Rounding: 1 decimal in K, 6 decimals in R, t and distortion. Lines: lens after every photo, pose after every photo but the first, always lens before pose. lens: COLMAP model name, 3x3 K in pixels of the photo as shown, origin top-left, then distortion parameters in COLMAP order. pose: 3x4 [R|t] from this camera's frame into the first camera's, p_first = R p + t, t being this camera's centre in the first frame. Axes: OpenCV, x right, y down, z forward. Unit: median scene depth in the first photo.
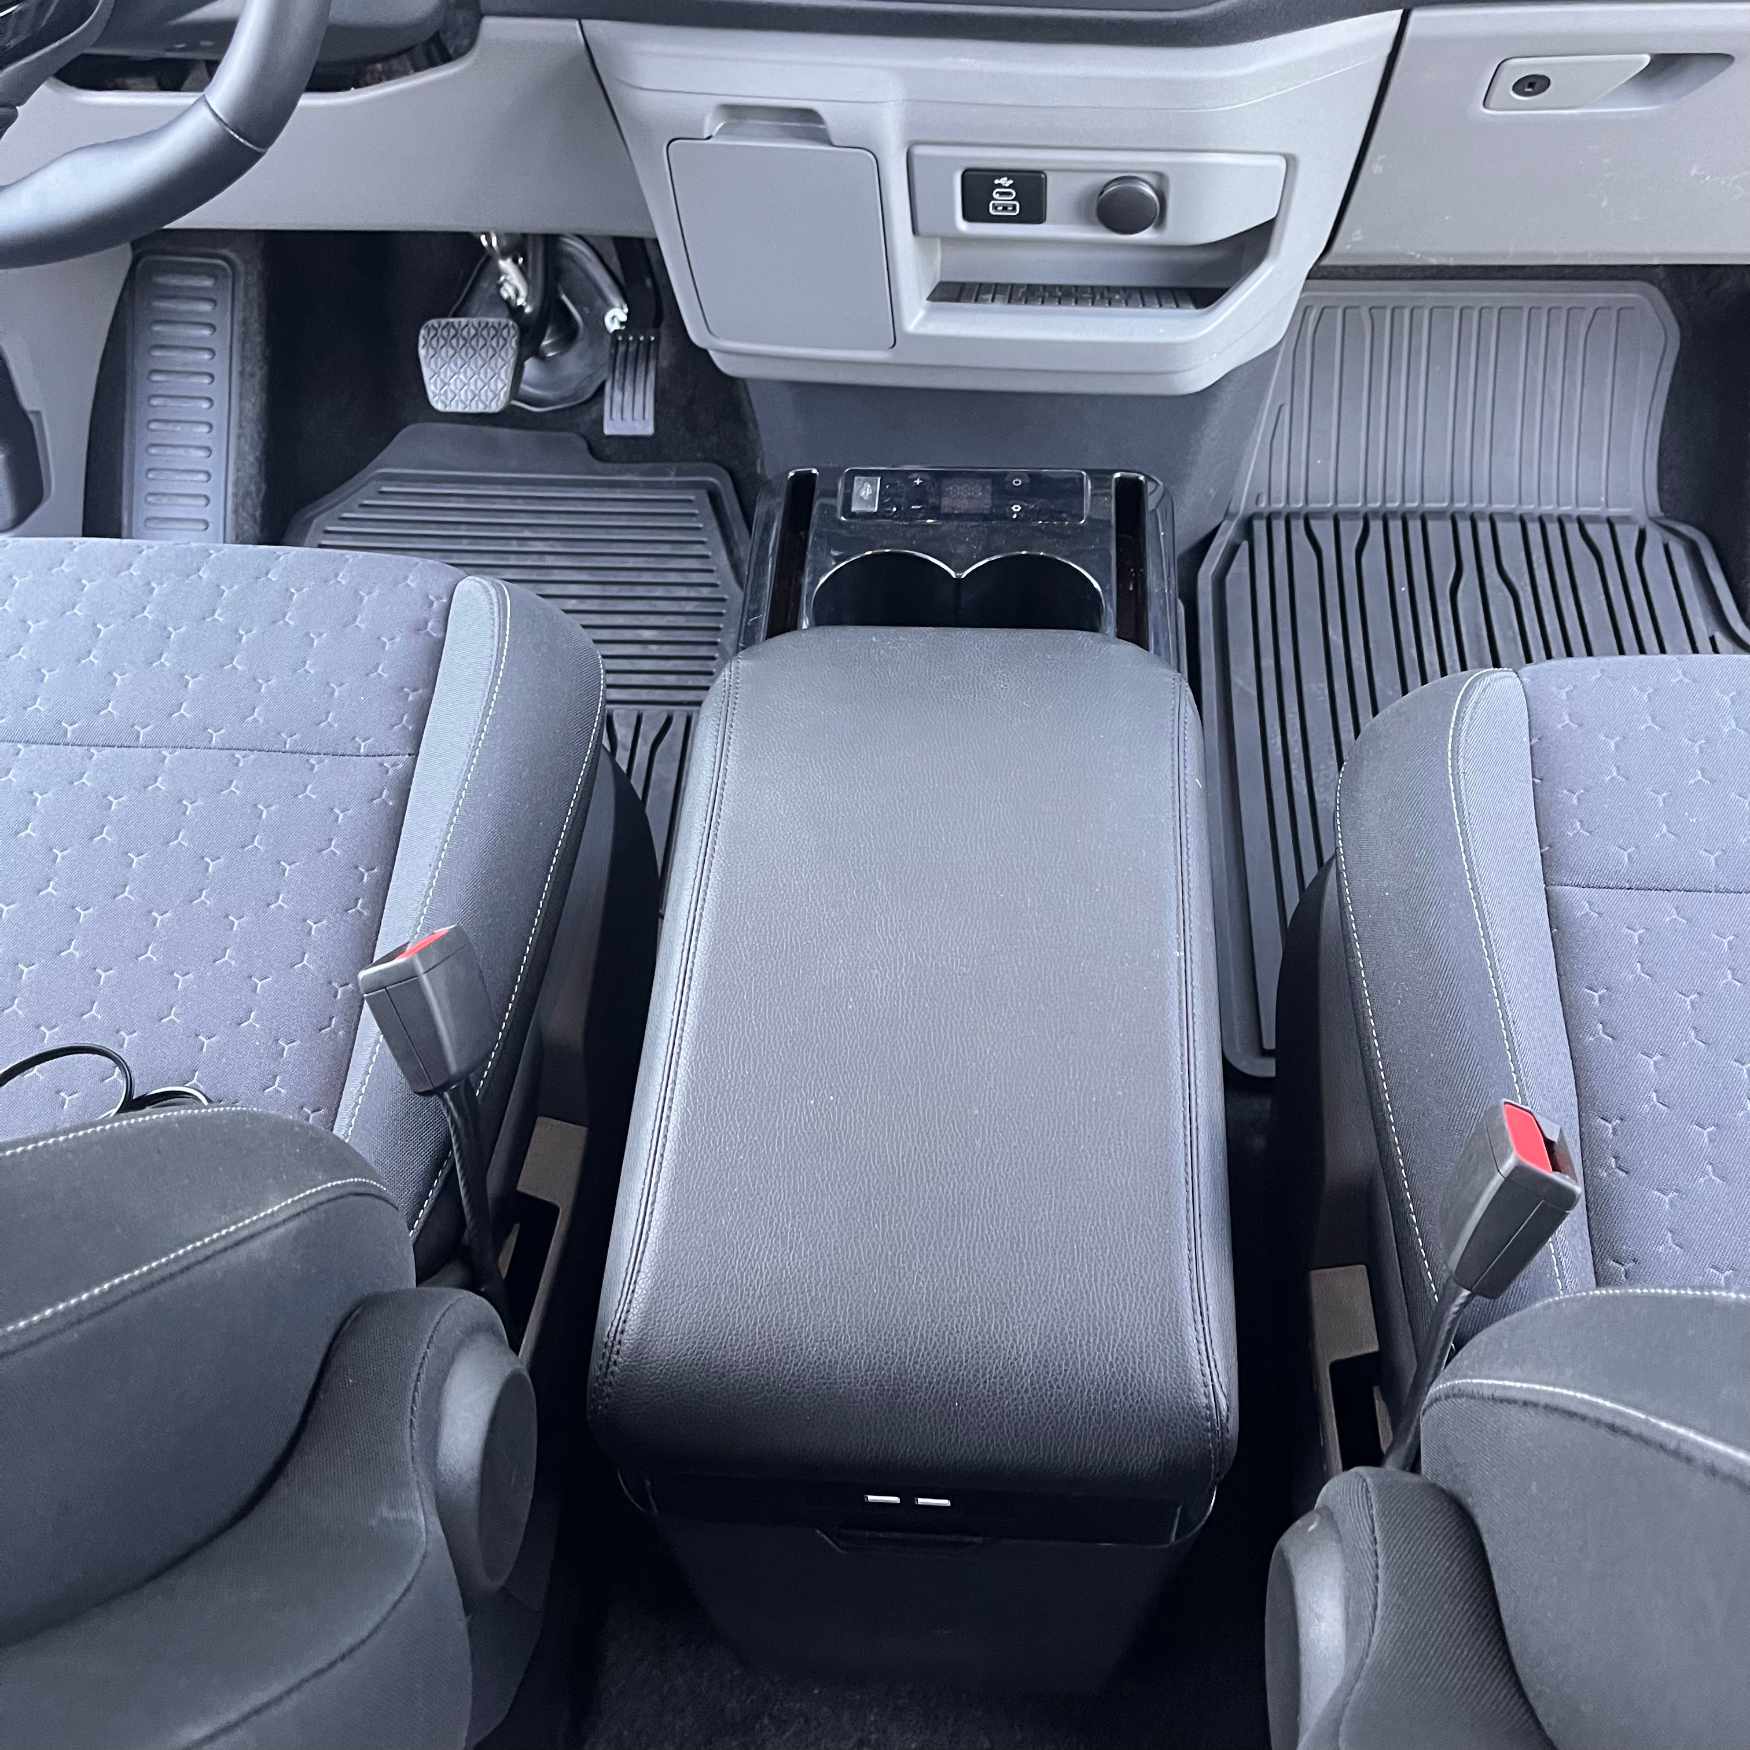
lens RADIAL K [[1799.5, 0, 865.4], [0, 1799.5, 912.6], [0, 0, 1]] dist [0.011642, 0.000000]
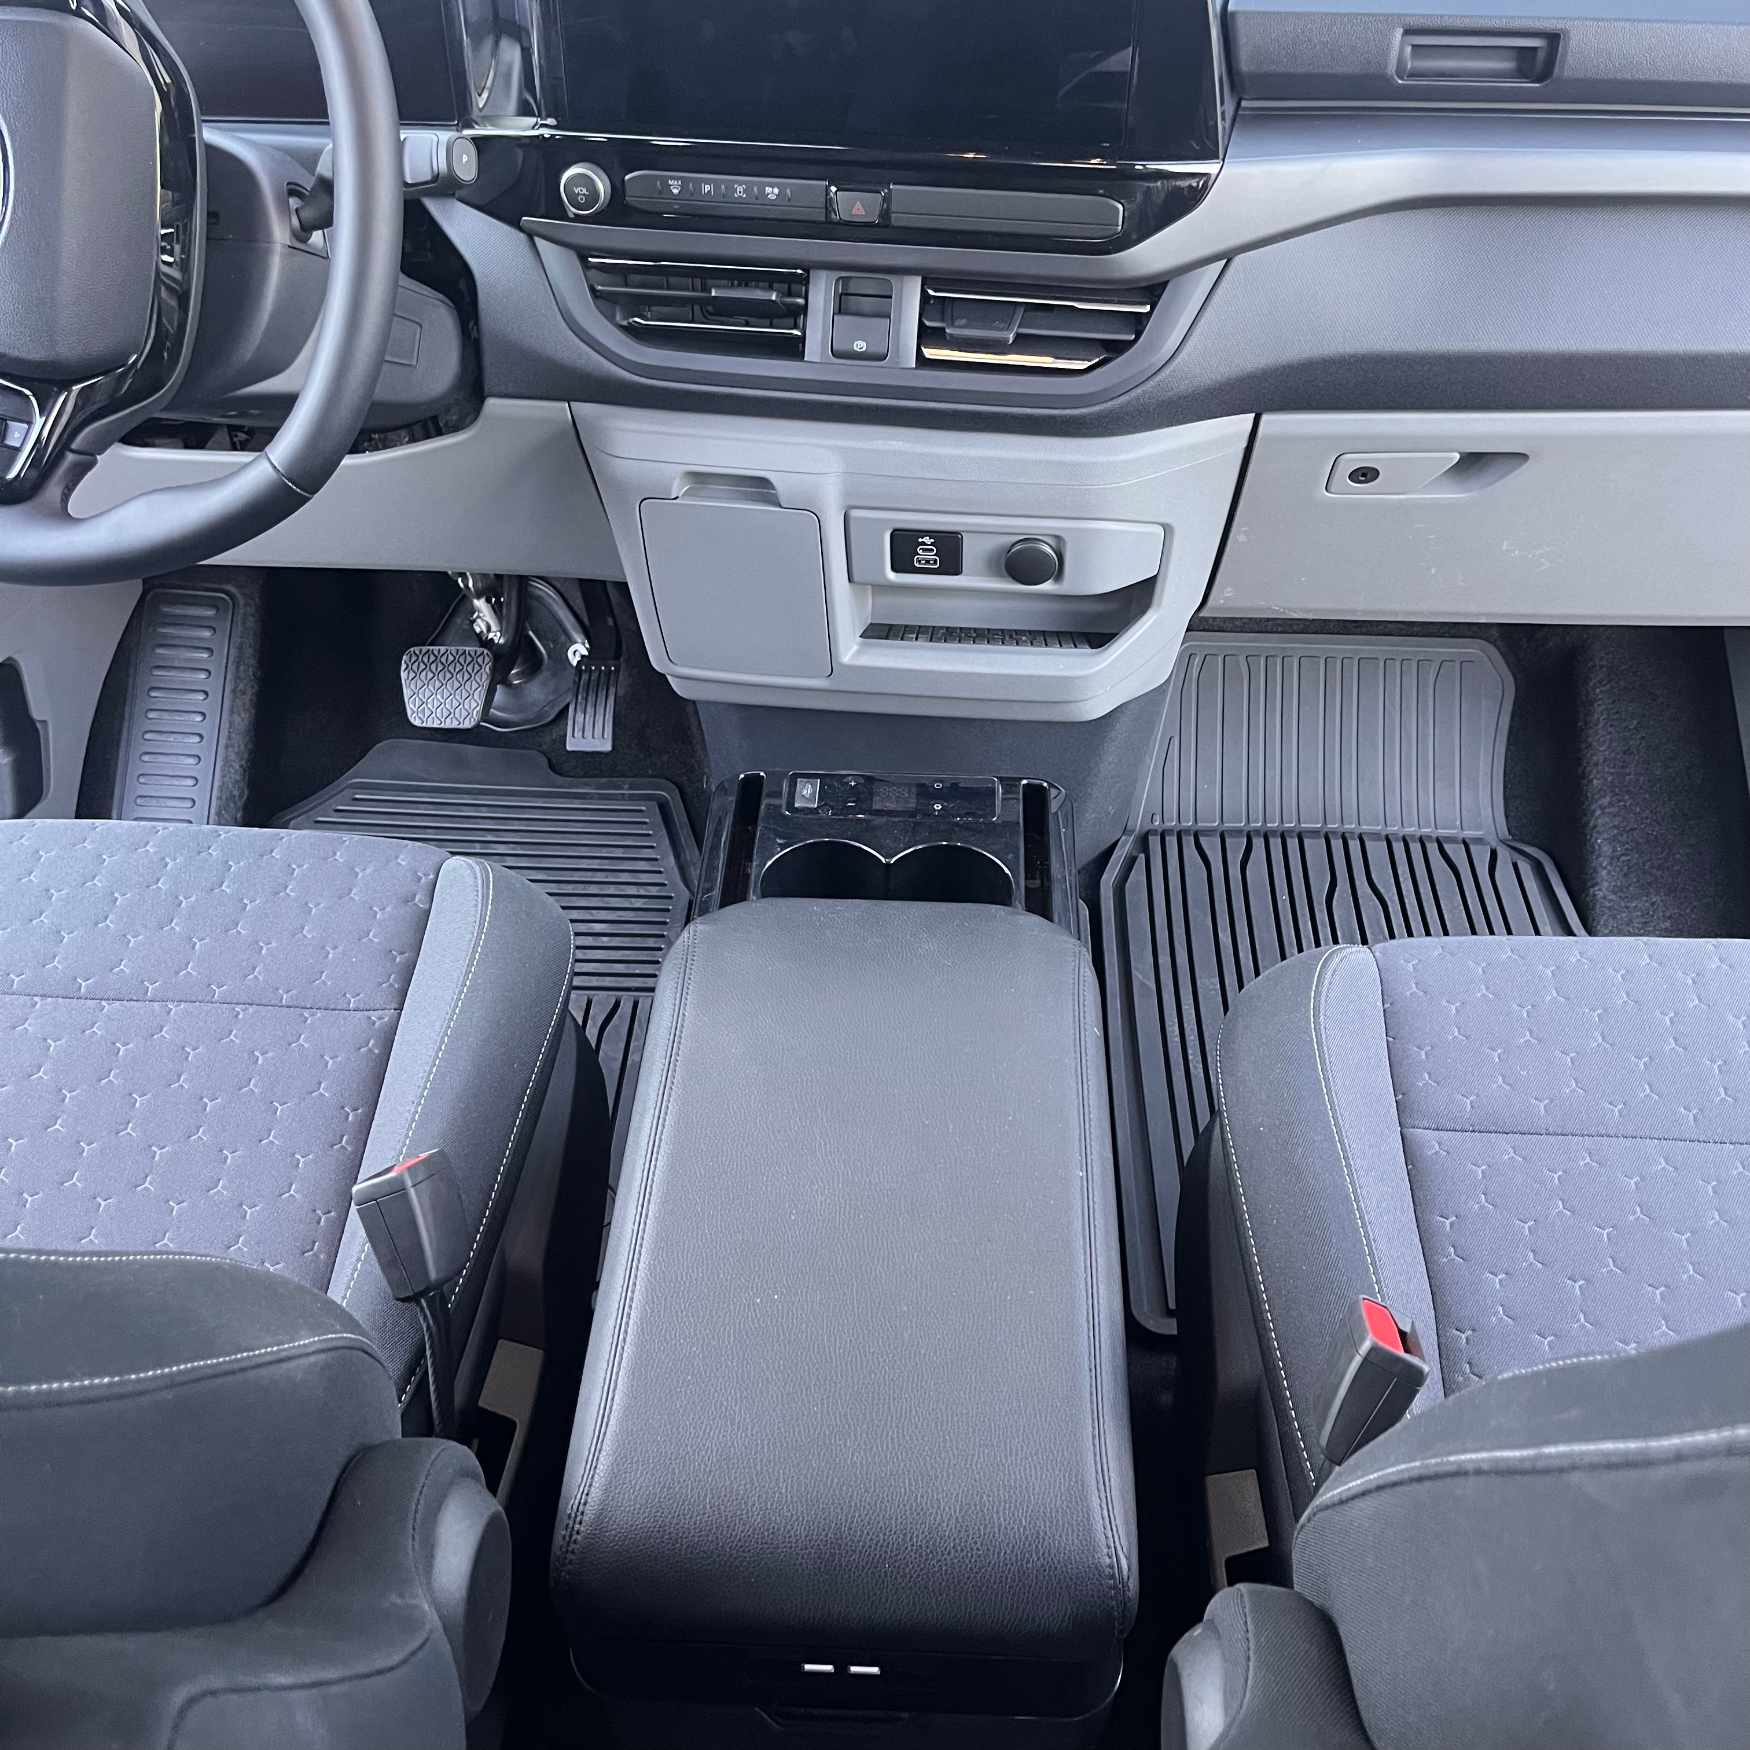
lens RADIAL K [[1799.5, 0, 872.7], [0, 1799.5, 899.5], [0, 0, 1]] dist [0.011642, 0.000000]
pose [[0.998784, 0.014655, 0.047066, -0.010612], [-0.005305, 0.981195, -0.192949, 0.054518], [-0.049008, 0.192464, 0.980079, -0.109930]]
